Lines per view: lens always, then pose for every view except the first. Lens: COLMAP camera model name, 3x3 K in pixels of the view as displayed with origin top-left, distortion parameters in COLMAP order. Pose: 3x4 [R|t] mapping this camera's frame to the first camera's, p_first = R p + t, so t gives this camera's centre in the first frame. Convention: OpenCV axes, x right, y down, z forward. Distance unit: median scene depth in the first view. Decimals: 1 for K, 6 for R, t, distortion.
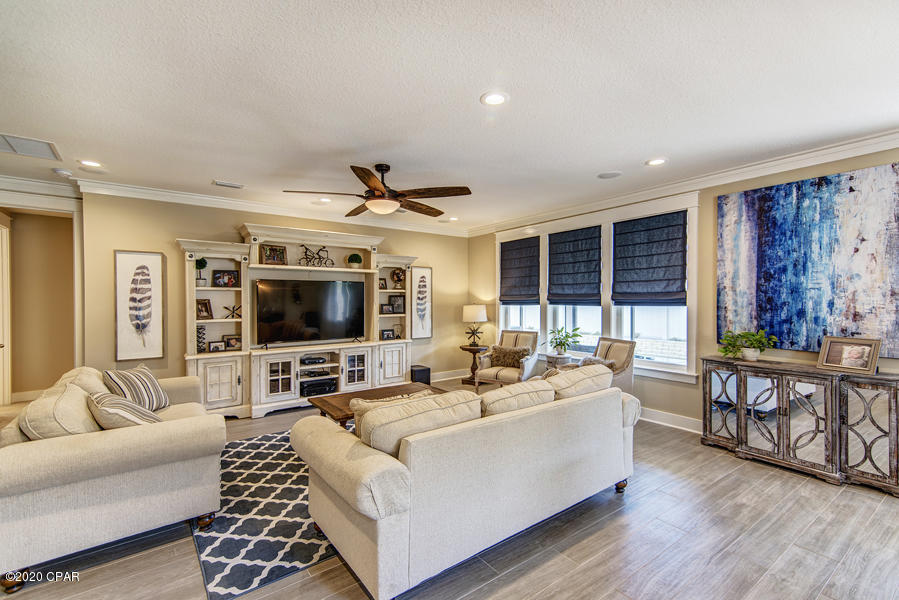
lens RADIAL K [[402.4, 0, 451.6], [0, 402.4, 301.2], [0, 0, 1]] dist [0.027891, -0.000222]
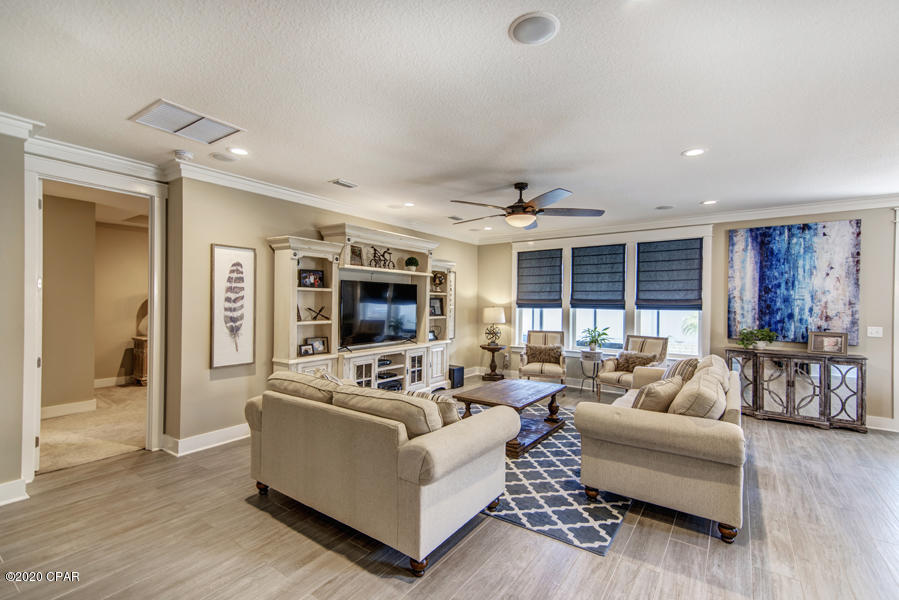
lens RADIAL K [[402.4, 0, 451.6], [0, 402.4, 301.2], [0, 0, 1]] dist [0.027891, -0.000222]
pose [[0.950471, 0.012739, 0.310551, -0.613590], [-0.011530, 0.999917, -0.005730, -0.000785], [-0.310598, 0.001865, 0.950539, -0.005677]]
